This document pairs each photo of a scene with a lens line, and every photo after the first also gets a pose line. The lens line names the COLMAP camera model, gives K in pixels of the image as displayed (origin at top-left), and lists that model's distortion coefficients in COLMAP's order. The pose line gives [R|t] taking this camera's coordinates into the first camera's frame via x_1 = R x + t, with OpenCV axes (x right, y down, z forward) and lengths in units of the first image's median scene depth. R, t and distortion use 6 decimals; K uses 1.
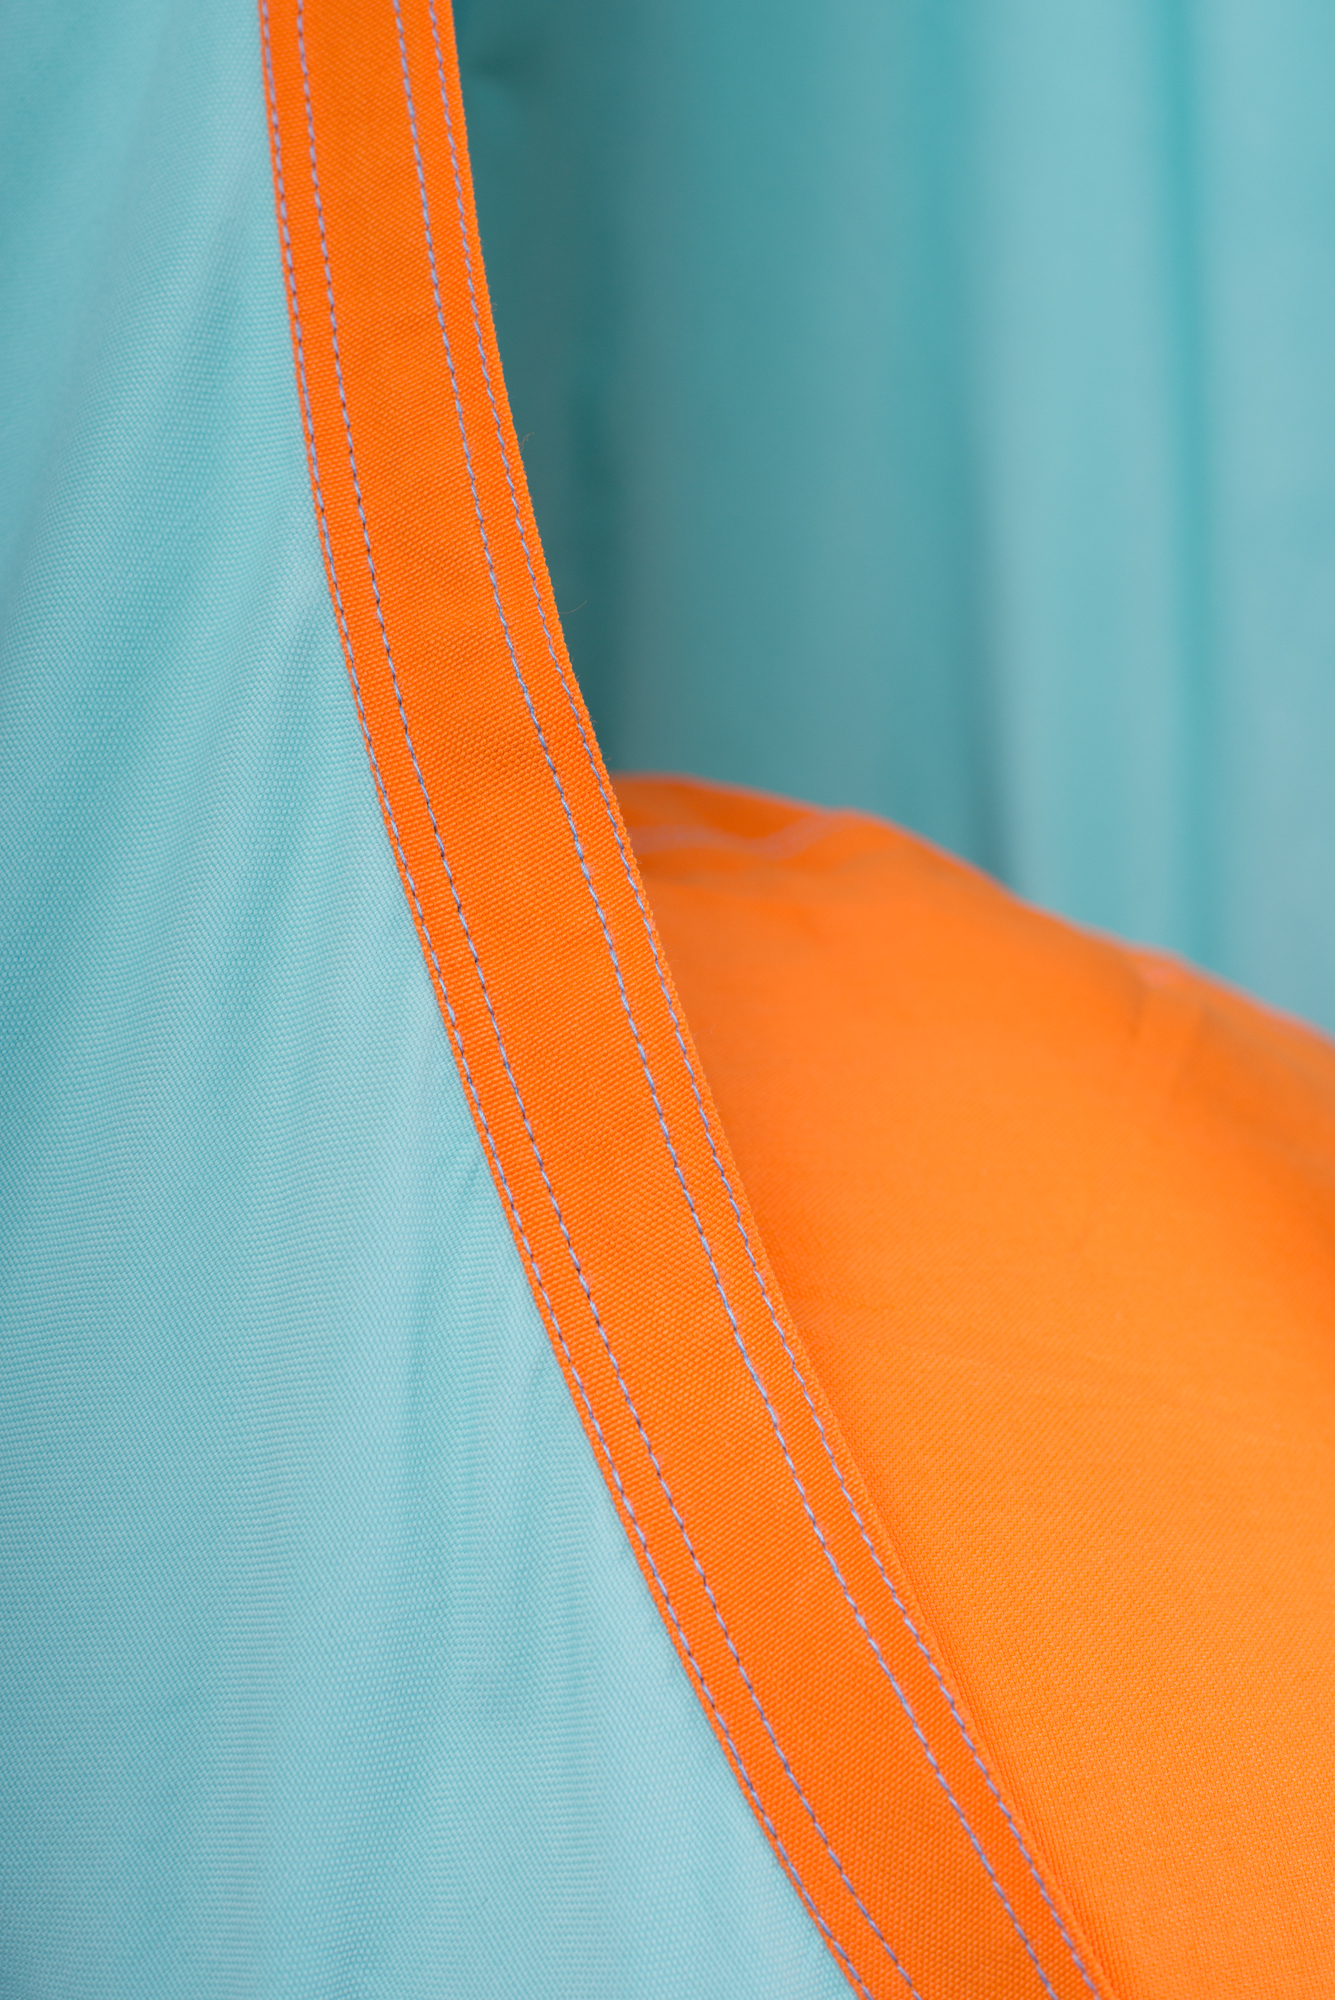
lens RADIAL K [[3165.6, 0, 657.5], [0, 3165.6, 1012.2], [0, 0, 1]] dist [-0.236321, 0.000000]
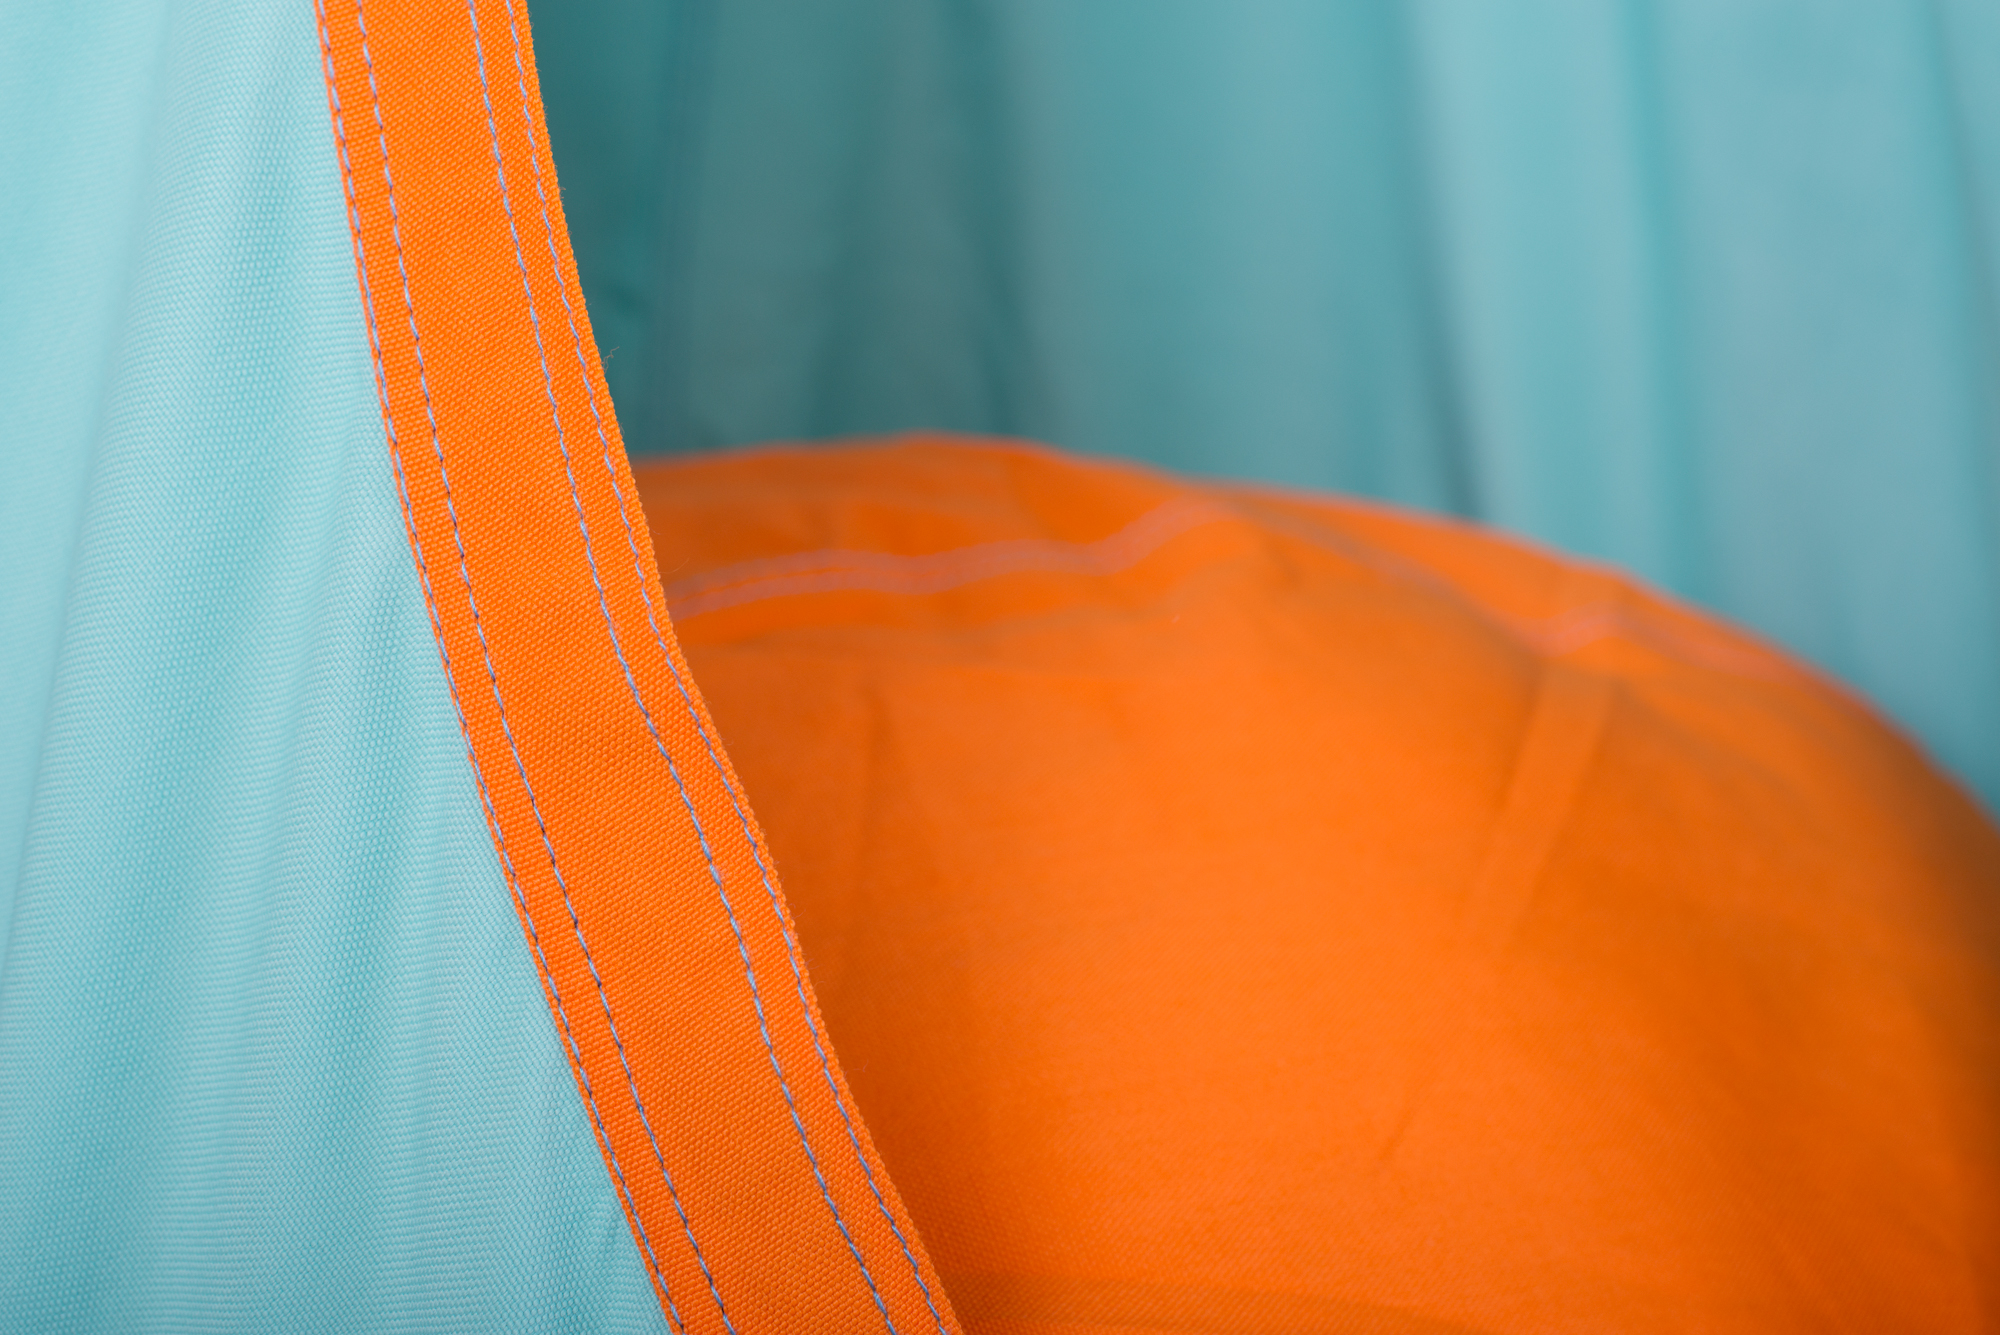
lens RADIAL K [[3165.6, 0, 1013.0], [0, 3165.6, 677.2], [0, 0, 1]] dist [-0.236321, 0.000000]
pose [[0.991029, -0.056688, -0.121032, 0.162032], [0.074495, 0.986165, 0.148087, -0.215991], [0.110963, -0.155774, 0.981540, 0.179895]]
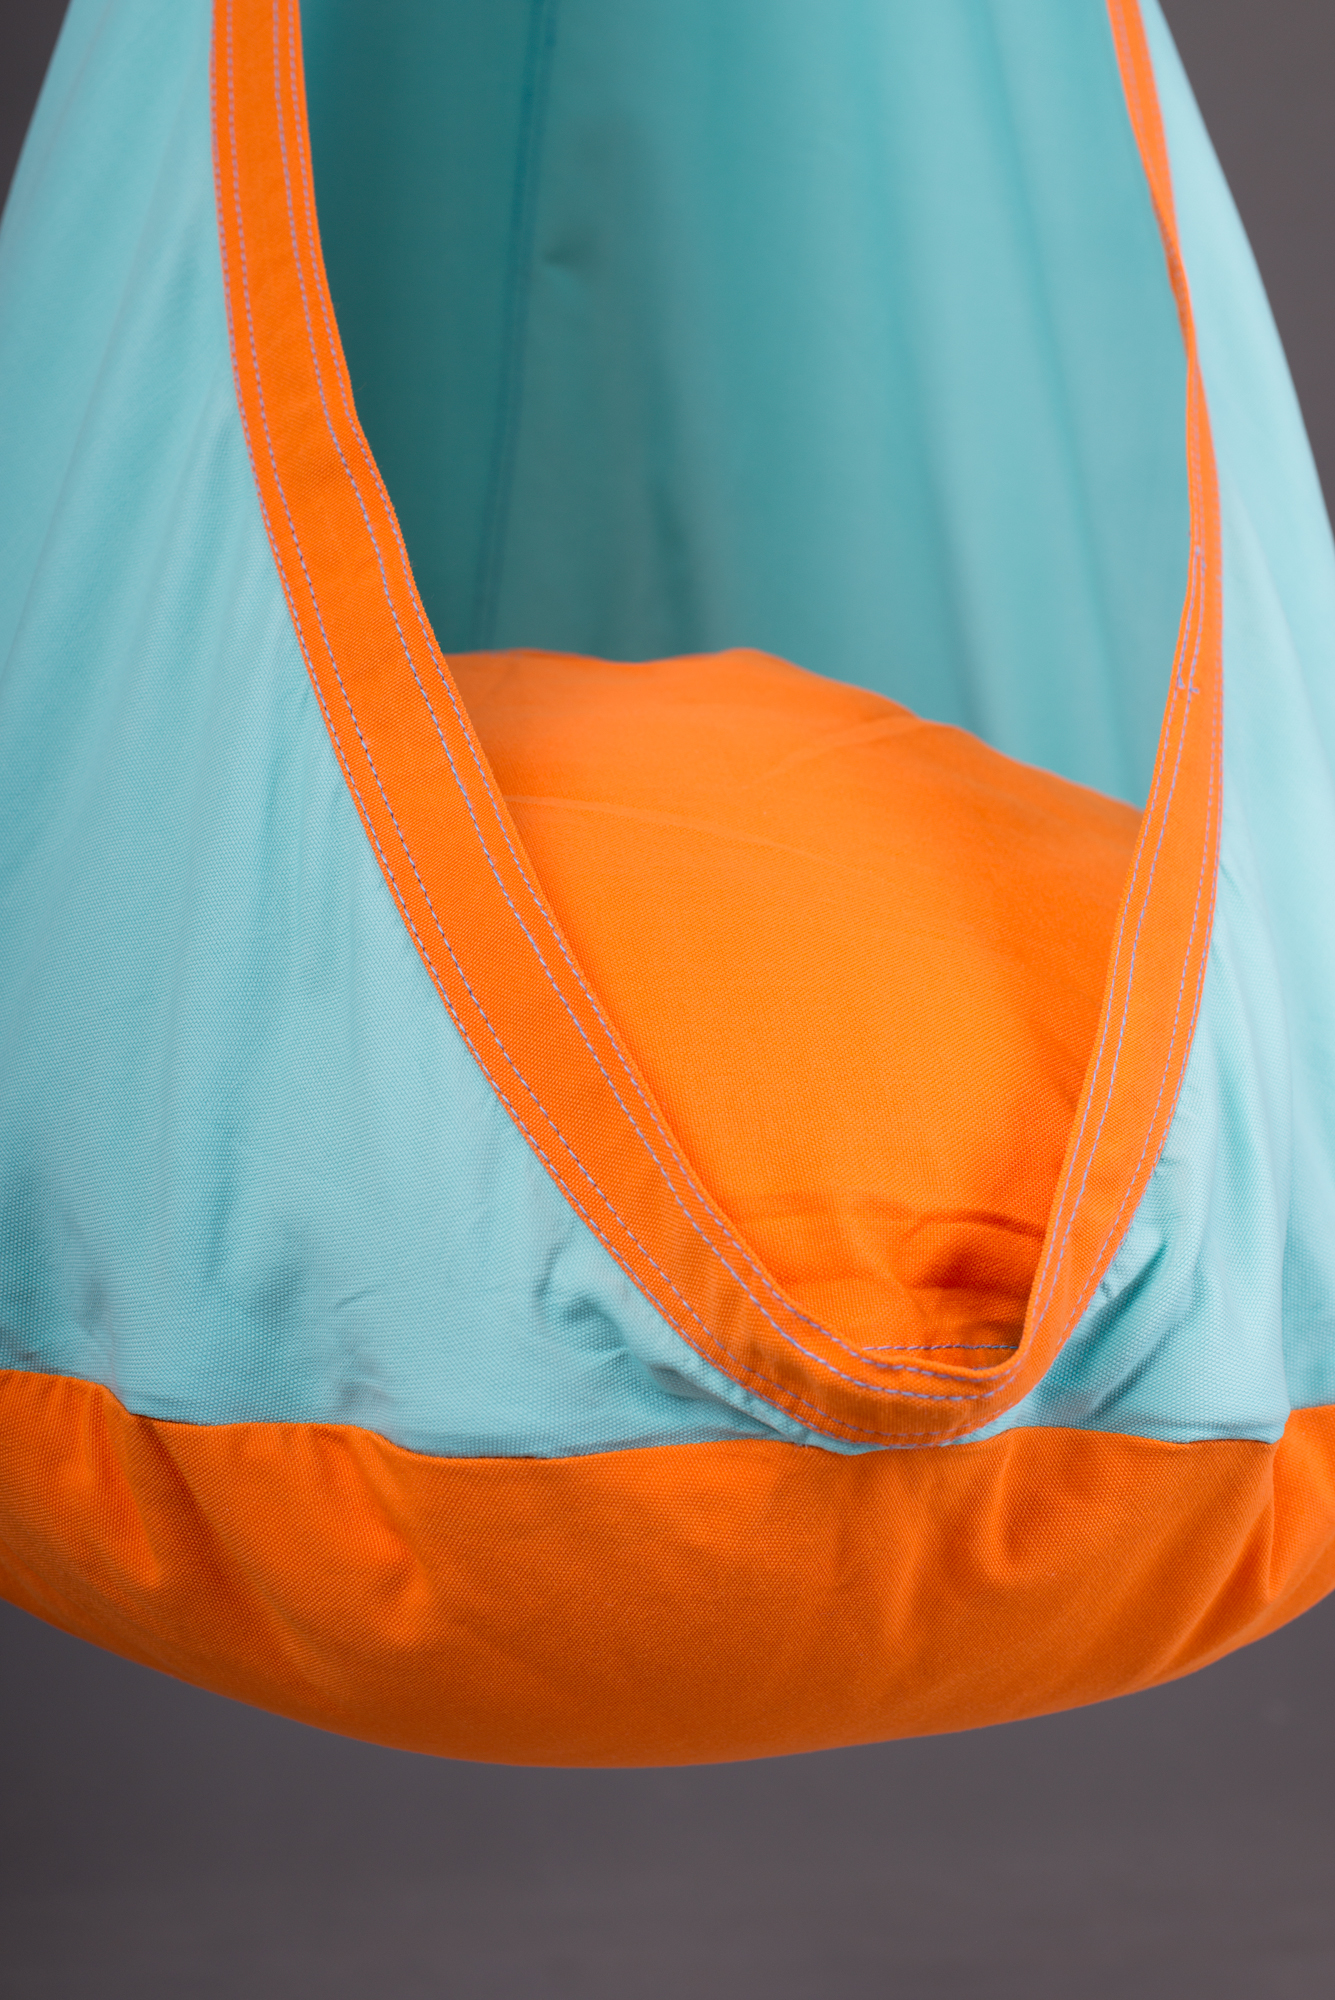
lens RADIAL K [[3165.6, 0, 666.1], [0, 3165.6, 989.7], [0, 0, 1]] dist [-0.236321, 0.000000]
pose [[0.972085, -0.092317, -0.215702, 0.482353], [0.054057, 0.982729, -0.176980, 0.516129], [0.228315, 0.160380, 0.960287, -0.578567]]
